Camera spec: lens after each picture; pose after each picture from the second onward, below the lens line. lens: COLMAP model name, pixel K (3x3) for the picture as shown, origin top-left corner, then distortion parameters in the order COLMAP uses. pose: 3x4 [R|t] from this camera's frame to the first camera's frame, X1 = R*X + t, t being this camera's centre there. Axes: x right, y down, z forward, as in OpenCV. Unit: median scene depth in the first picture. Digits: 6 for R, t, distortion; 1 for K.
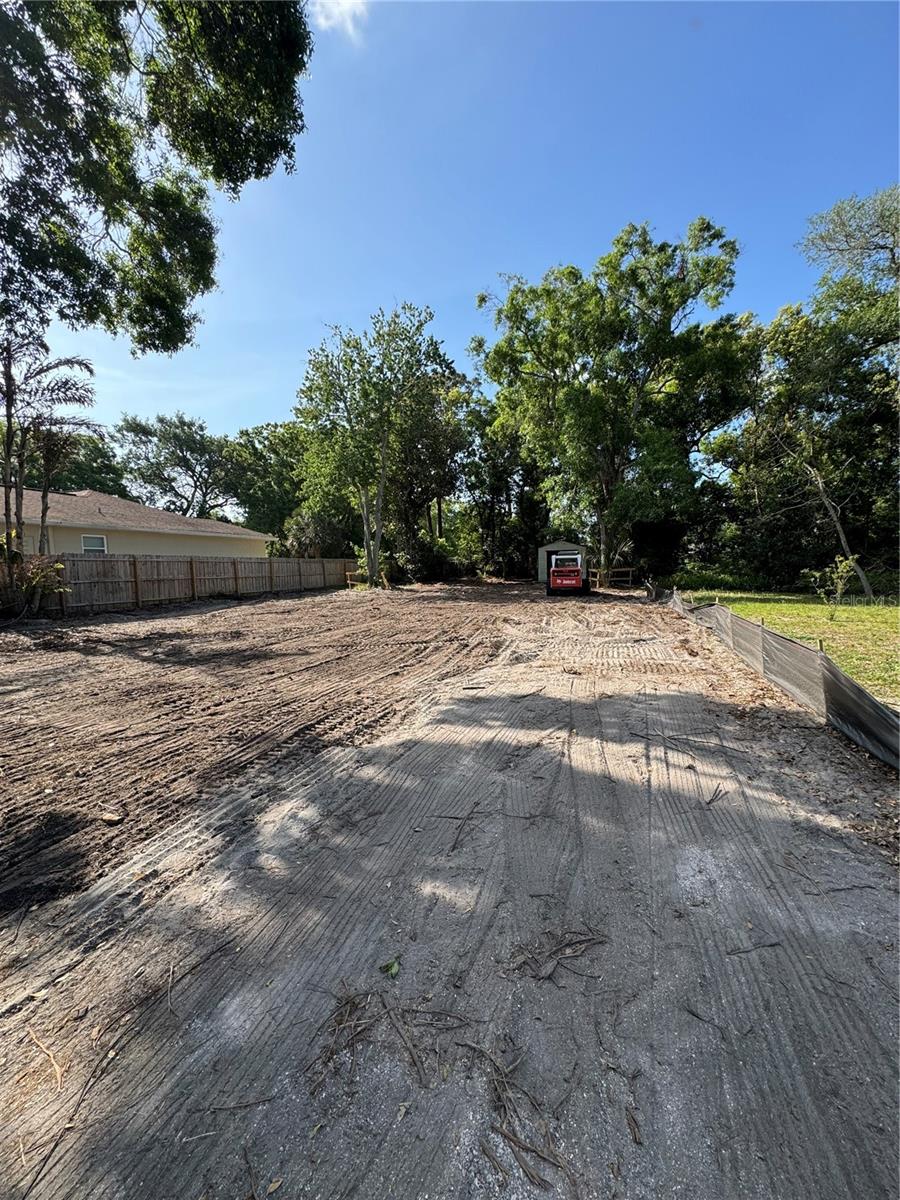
lens RADIAL K [[476.1, 0, 449.1], [0, 476.1, 598.8], [0, 0, 1]] dist [-0.001863, 0.000938]
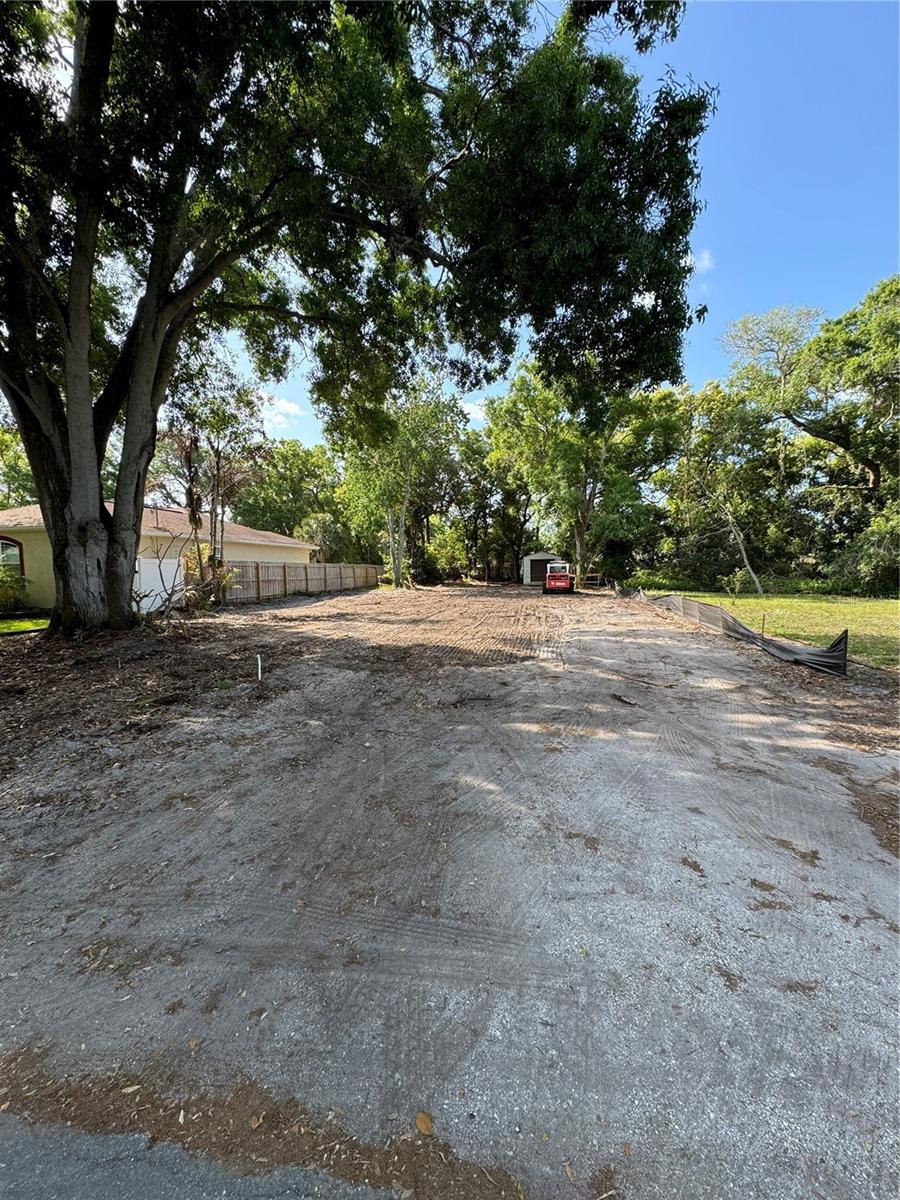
lens RADIAL K [[476.1, 0, 447.1], [0, 476.1, 599.3], [0, 0, 1]] dist [-0.001863, 0.000938]
pose [[0.993644, 0.001500, 0.112562, -0.190502], [-0.000577, 0.999966, -0.008232, 0.016867], [-0.112571, 0.008115, 0.993611, -0.268484]]
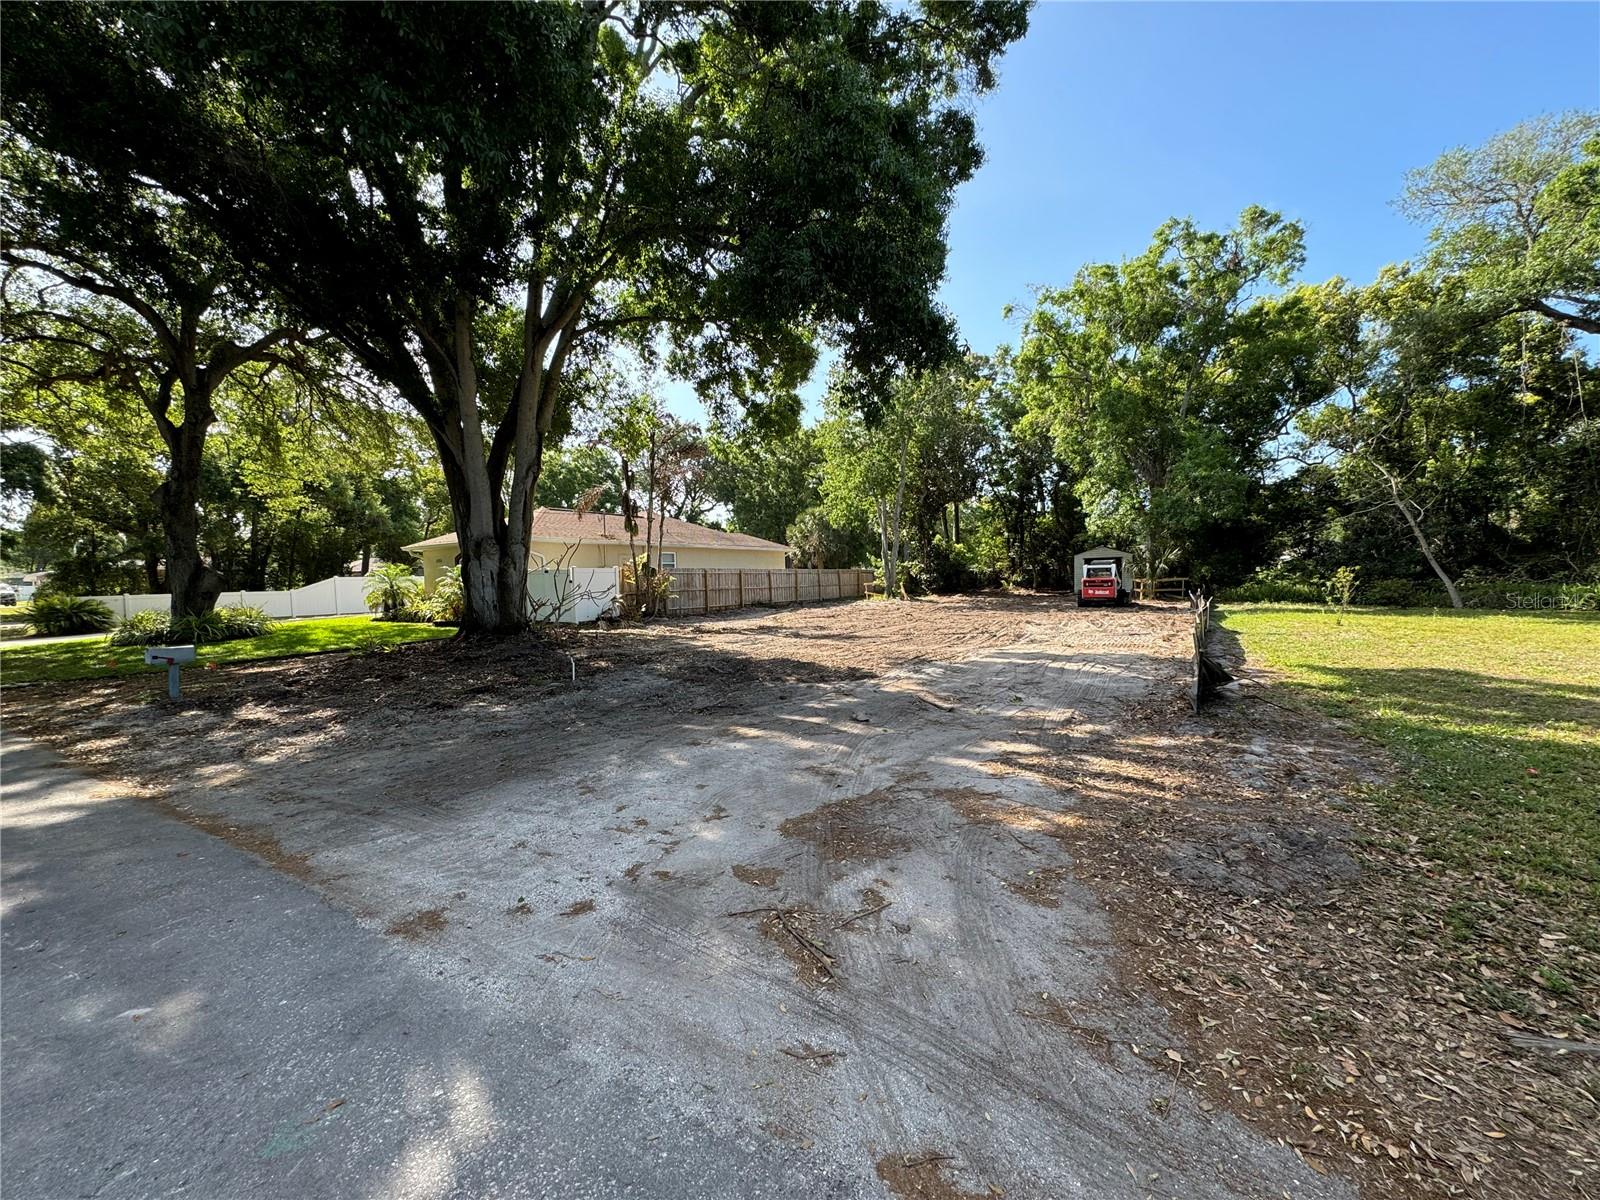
lens RADIAL K [[634.8, 0, 800.2], [0, 634.8, 600.6], [0, 0, 1]] dist [-0.001863, 0.000938]
pose [[0.969497, 0.005384, -0.245044, -0.022558], [-0.012432, 0.999552, -0.027226, 0.020462], [0.244788, 0.029442, 0.969129, -0.339974]]
